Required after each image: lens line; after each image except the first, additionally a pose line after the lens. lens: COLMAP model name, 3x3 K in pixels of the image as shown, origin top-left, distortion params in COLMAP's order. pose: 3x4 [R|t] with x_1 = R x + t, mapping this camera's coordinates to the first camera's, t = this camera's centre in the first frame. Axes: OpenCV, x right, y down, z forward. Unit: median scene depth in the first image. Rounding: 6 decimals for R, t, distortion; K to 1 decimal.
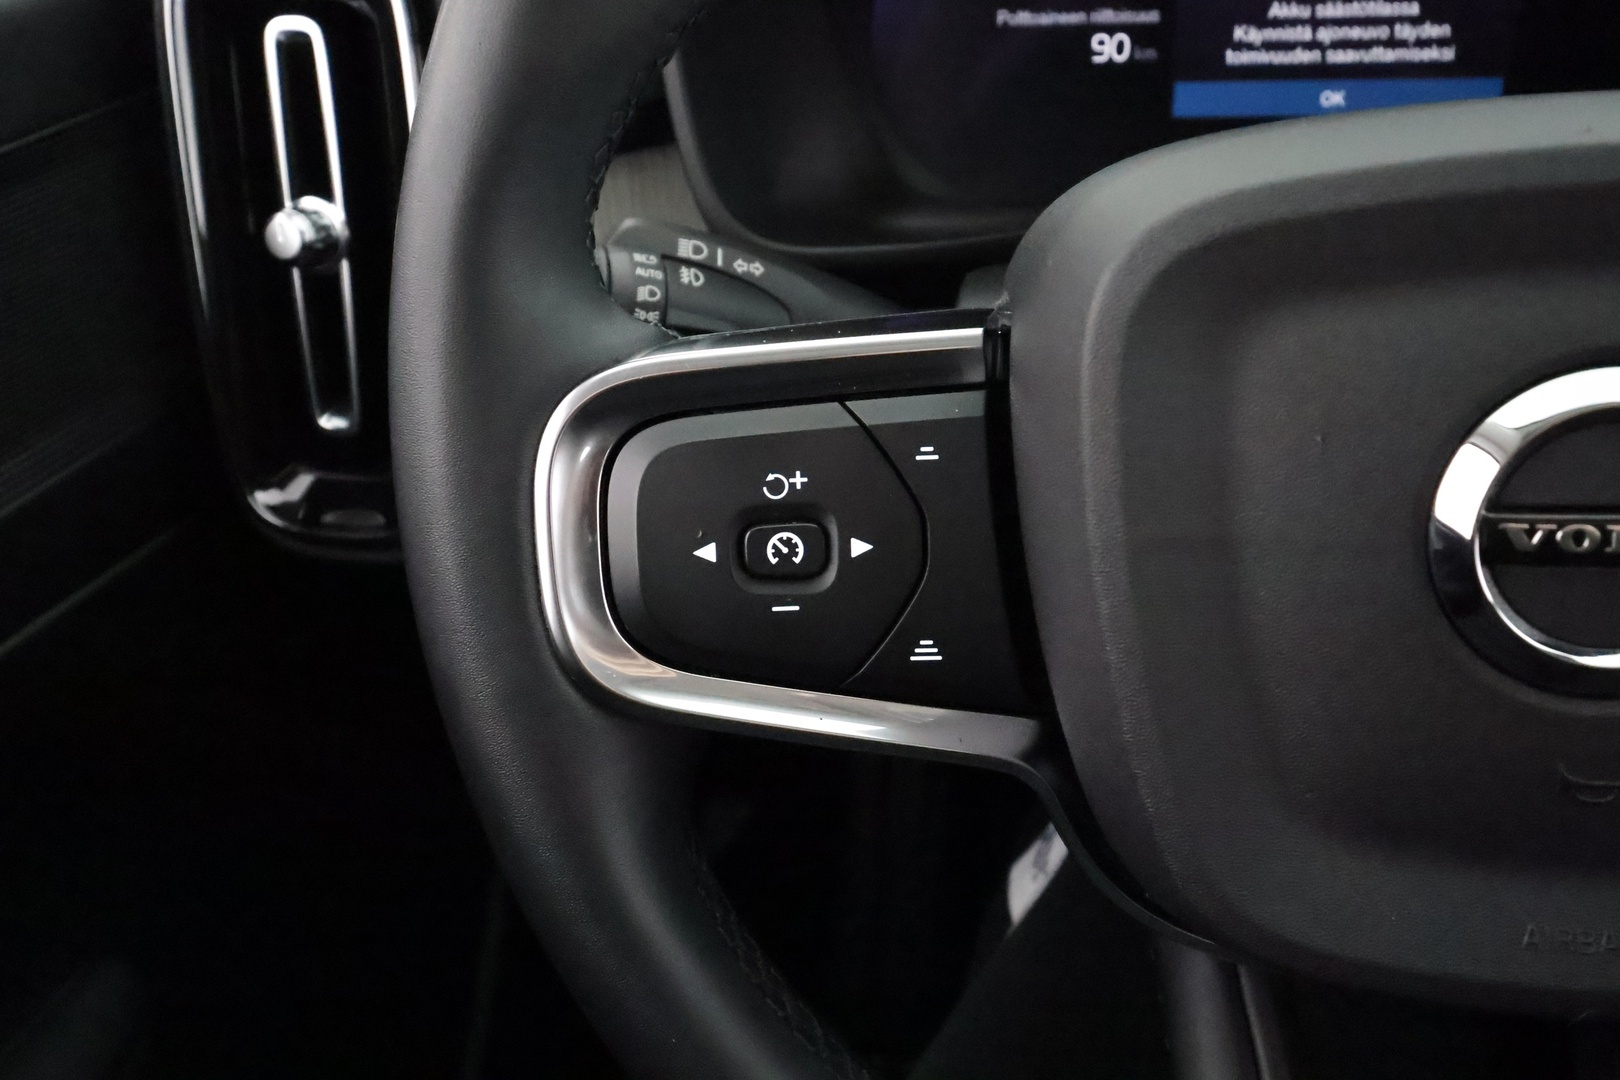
lens RADIAL K [[1337.5, 0, 800.0], [0, 1337.5, 529.1], [0, 0, 1]] dist [-0.011910, 0.017491]
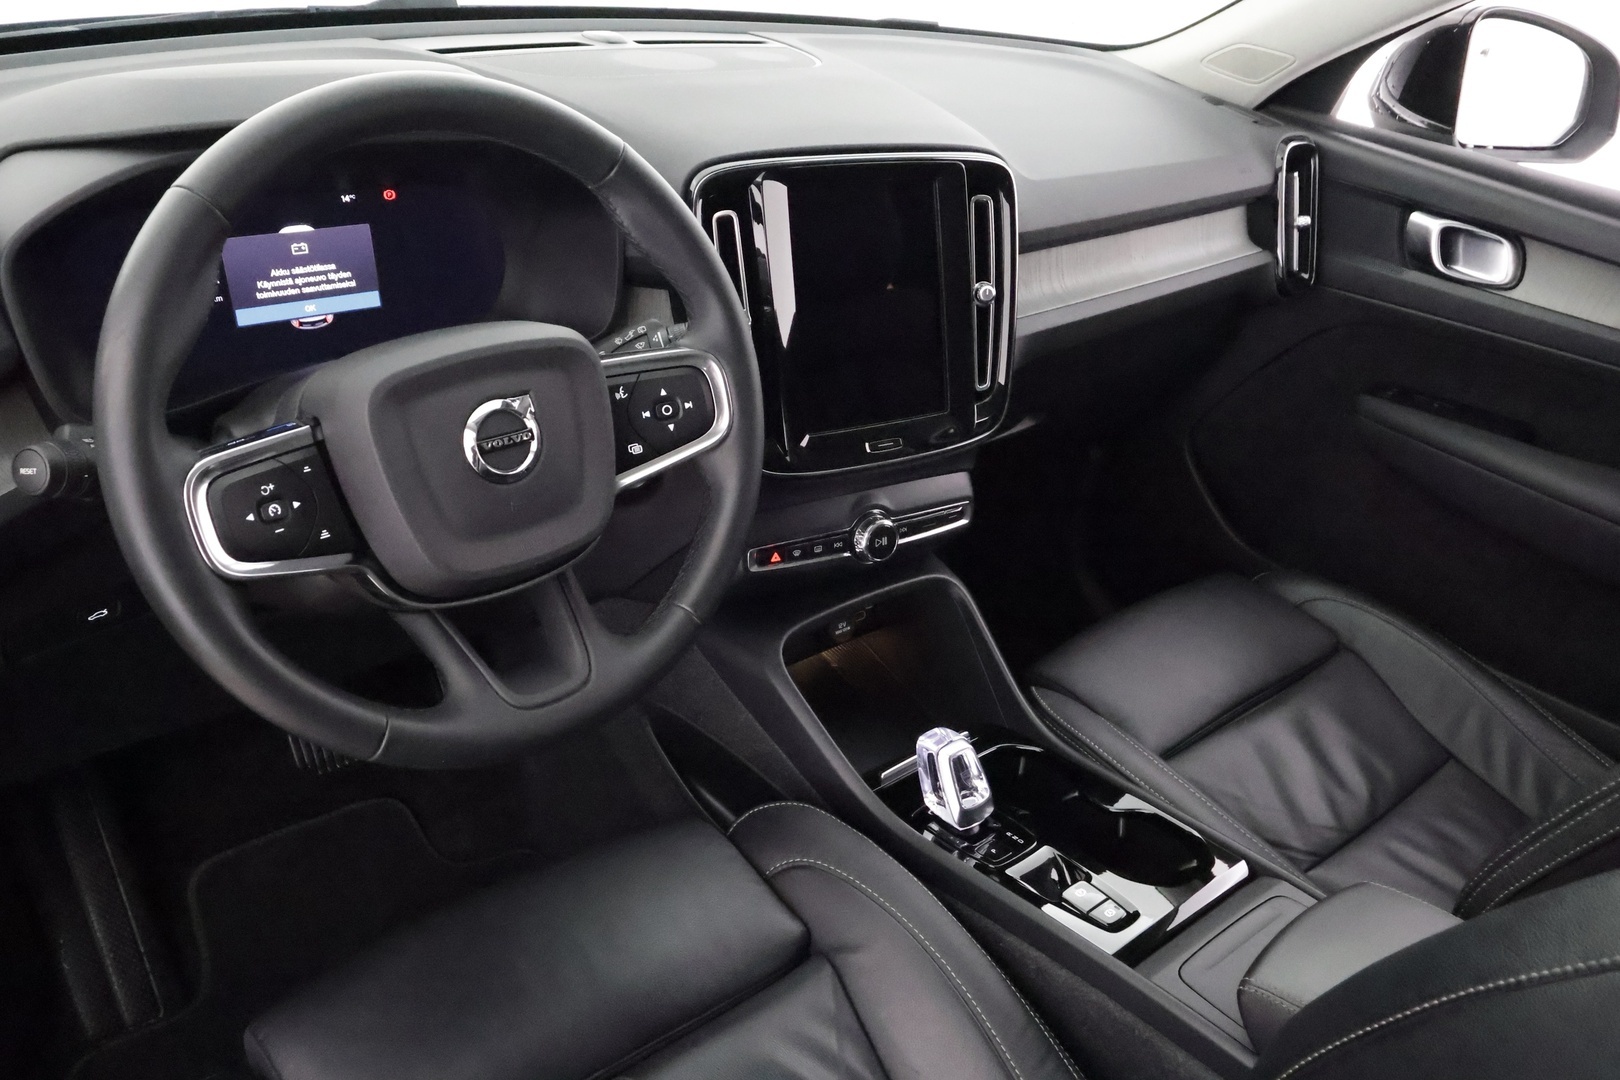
lens RADIAL K [[1279.6, 0, 822.4], [0, 1279.6, 541.5], [0, 0, 1]] dist [0.000013, -0.016504]
pose [[0.606618, -0.275801, 0.745619, -0.888154], [0.305324, 0.946791, 0.101808, 0.092005], [-0.734024, 0.165897, 0.658549, -1.083879]]
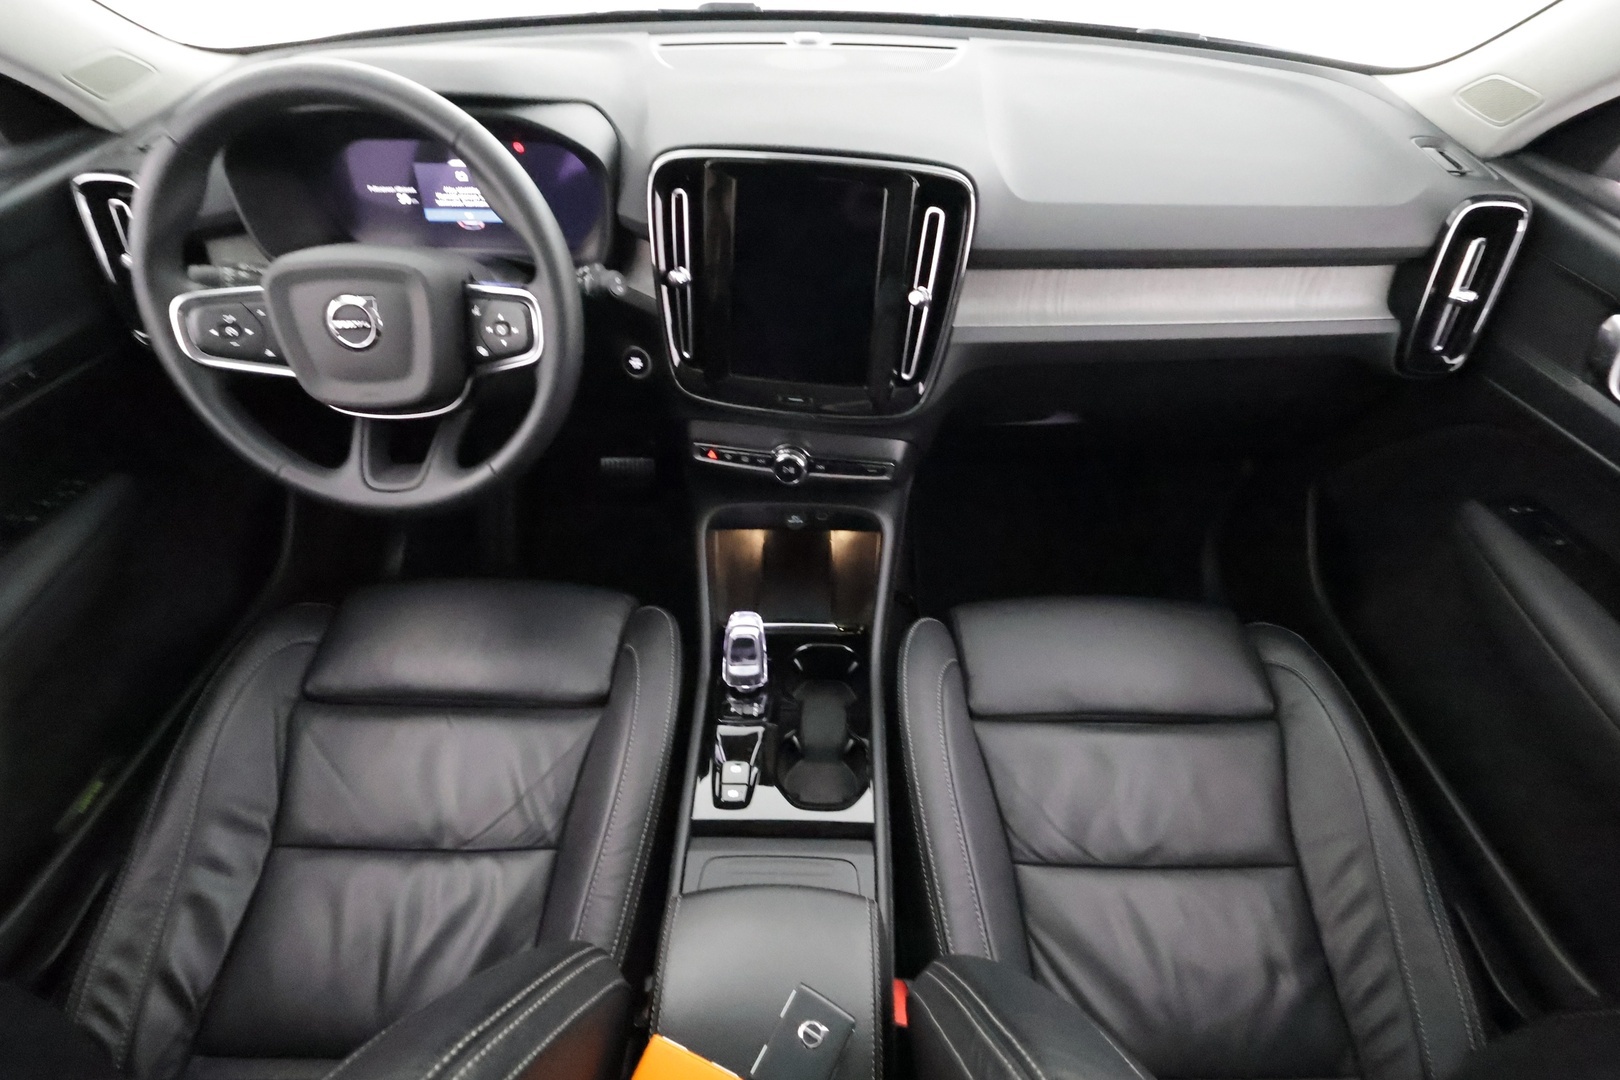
lens RADIAL K [[747.4, 0, 780.5], [0, 747.4, 530.2], [0, 0, 1]] dist [0.000966, -0.001587]
pose [[0.977213, -0.078874, 0.197064, 0.892346], [0.040642, 0.980747, 0.191005, 0.177679], [-0.208335, -0.178643, 0.961604, -1.453890]]
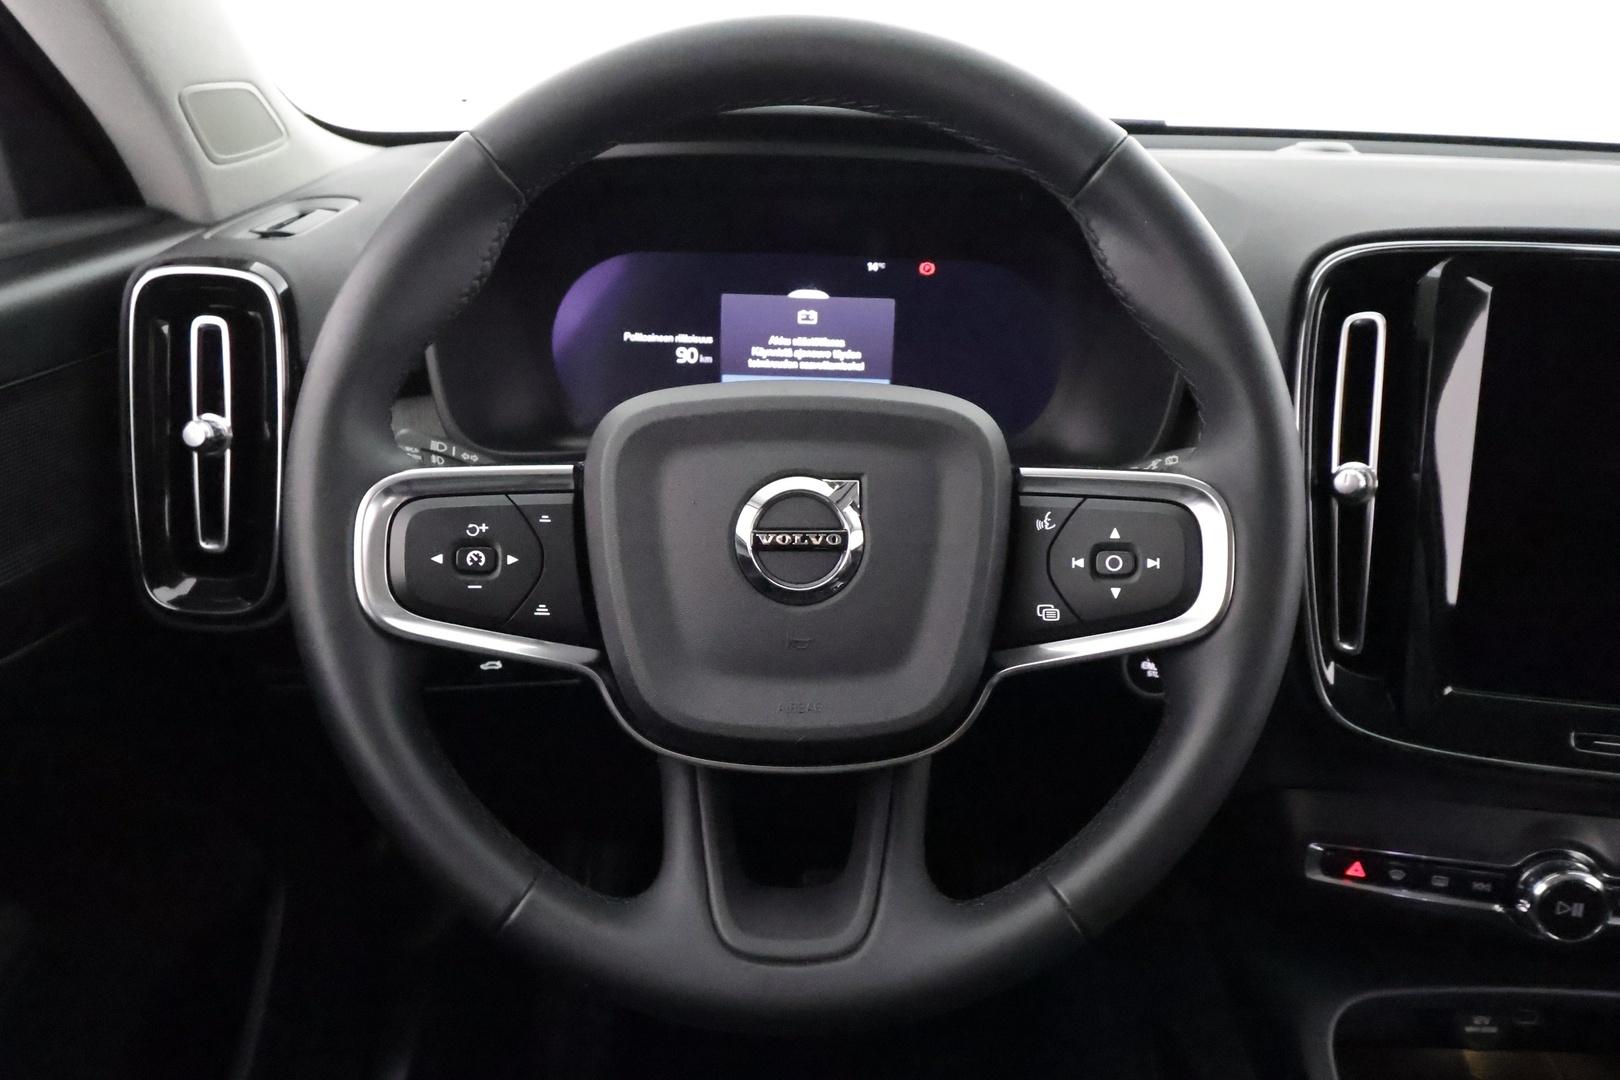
lens RADIAL K [[1155.3, 0, 801.1], [0, 1155.3, 533.4], [0, 0, 1]] dist [0.009825, -0.006657]
pose [[0.975576, 0.015149, 0.219140, 0.055995], [0.026883, 0.981886, -0.187554, 0.207075], [-0.218012, 0.188865, 0.957497, -0.579346]]
